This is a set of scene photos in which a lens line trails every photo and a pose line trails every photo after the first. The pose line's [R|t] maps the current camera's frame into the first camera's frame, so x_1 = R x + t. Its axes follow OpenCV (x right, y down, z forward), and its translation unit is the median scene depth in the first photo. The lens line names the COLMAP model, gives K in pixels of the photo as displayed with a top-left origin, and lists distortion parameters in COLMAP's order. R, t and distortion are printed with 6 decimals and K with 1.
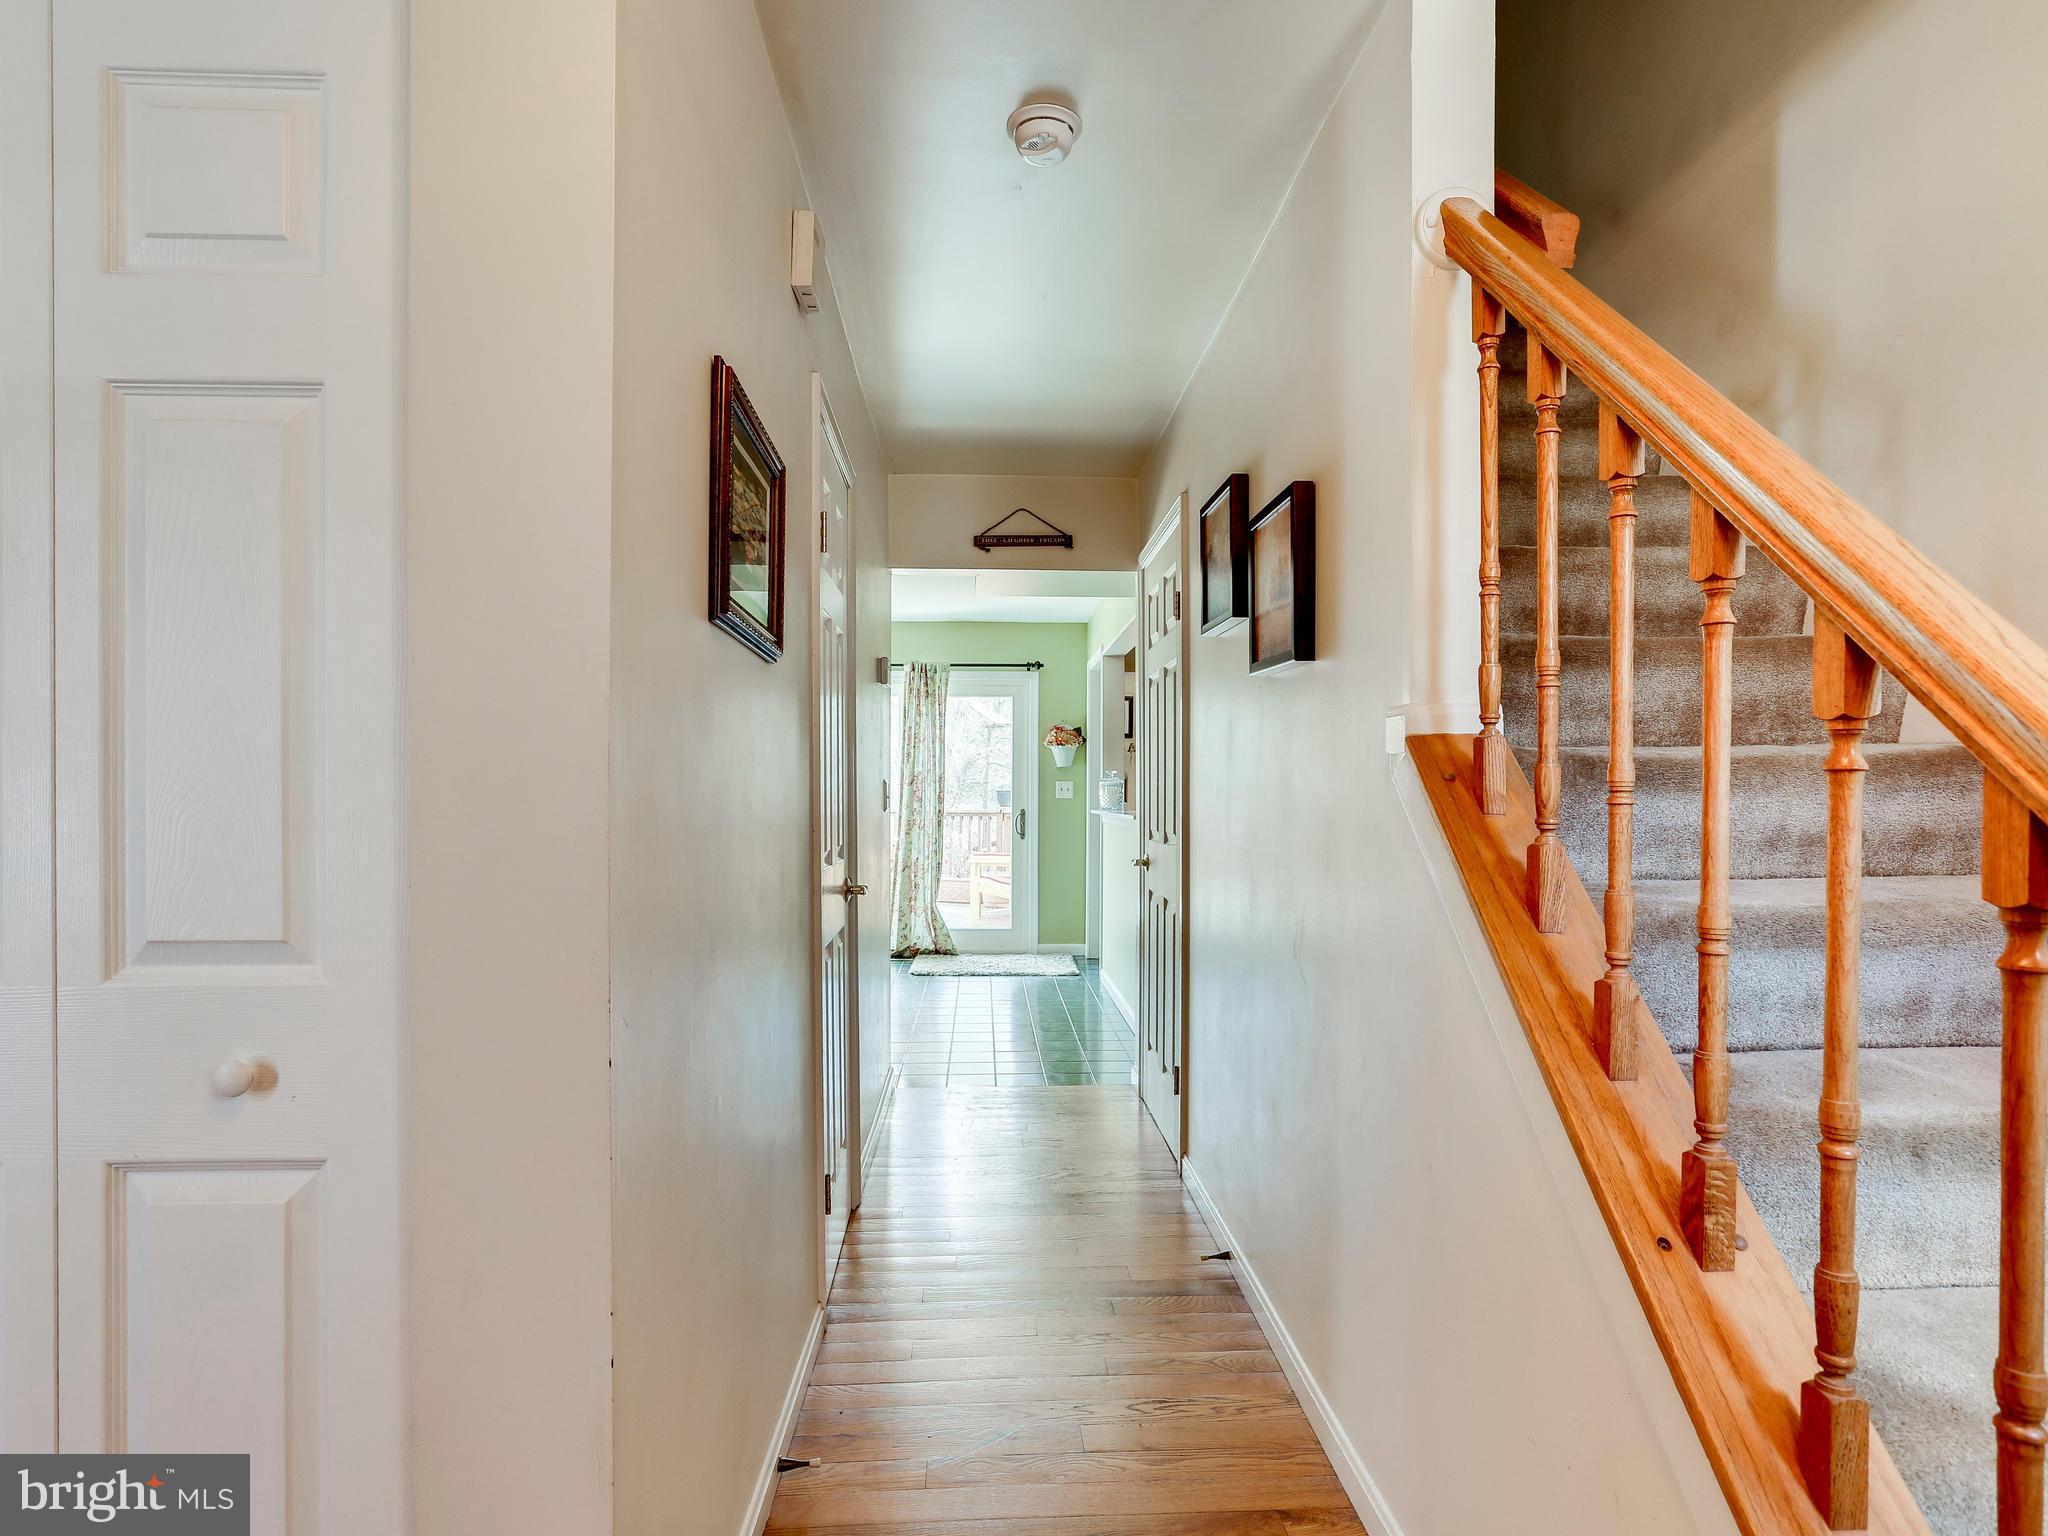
lens RADIAL K [[1055.8, 0, 1030.7], [0, 1055.8, 802.1], [0, 0, 1]] dist [-0.046141, 0.029255]
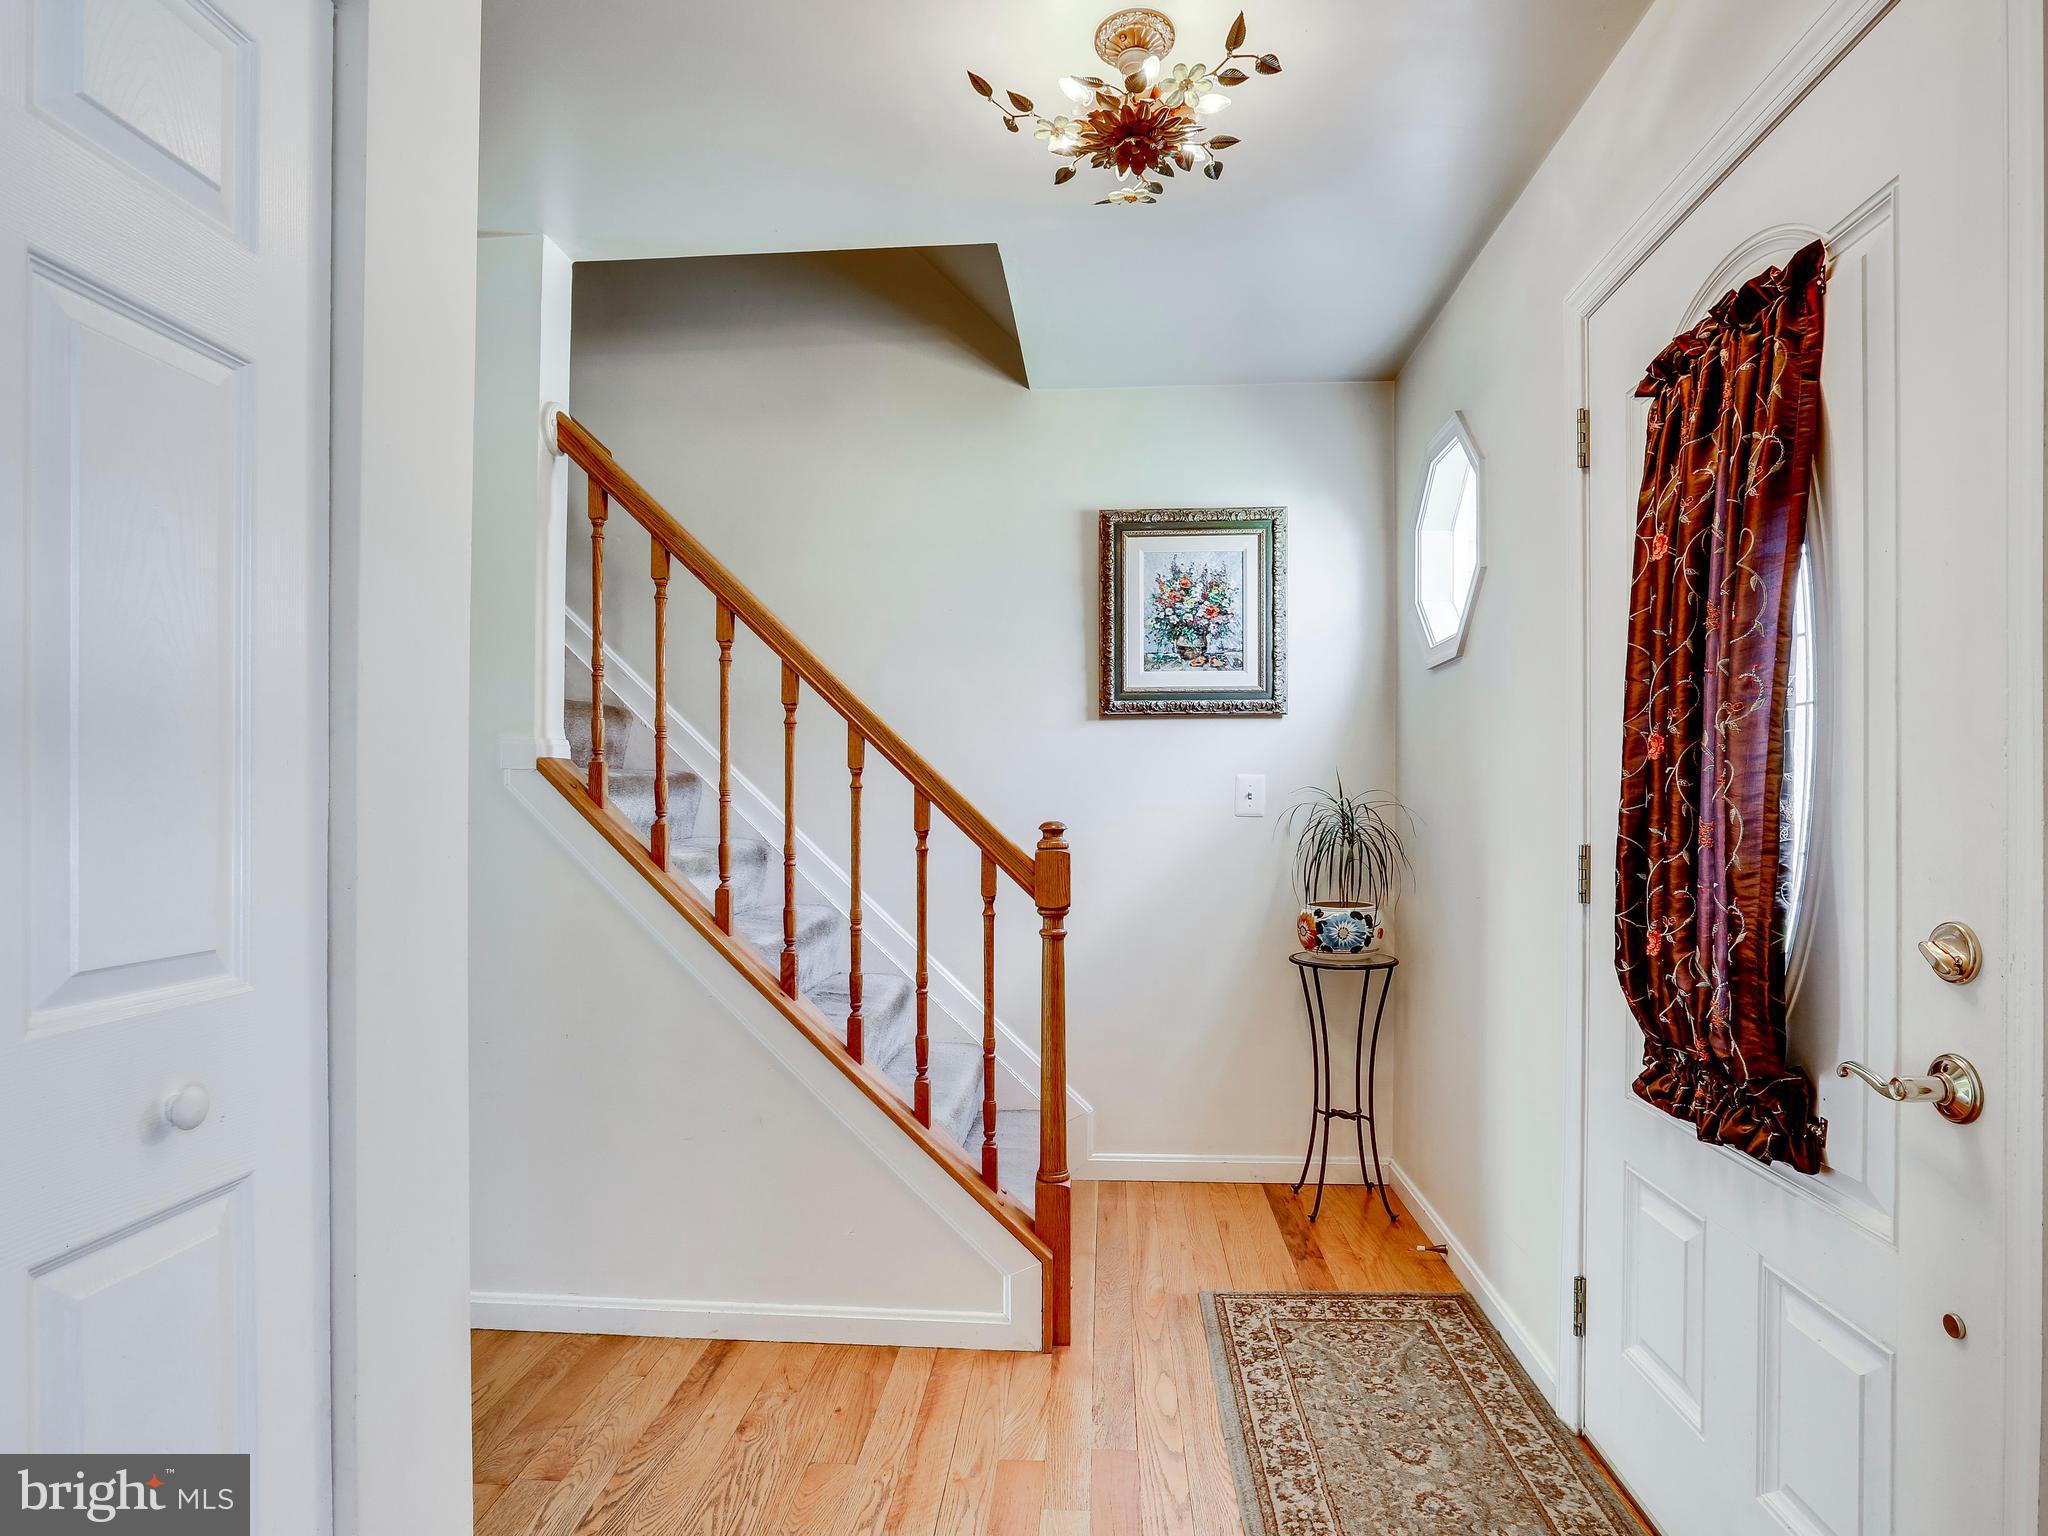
lens RADIAL K [[1055.8, 0, 1030.7], [0, 1055.8, 802.1], [0, 0, 1]] dist [-0.046141, 0.029255]
pose [[0.124228, 0.000545, 0.992254, -1.524499], [0.006290, 0.999979, -0.001337, 0.008440], [-0.992234, 0.006407, 0.124222, 0.167054]]
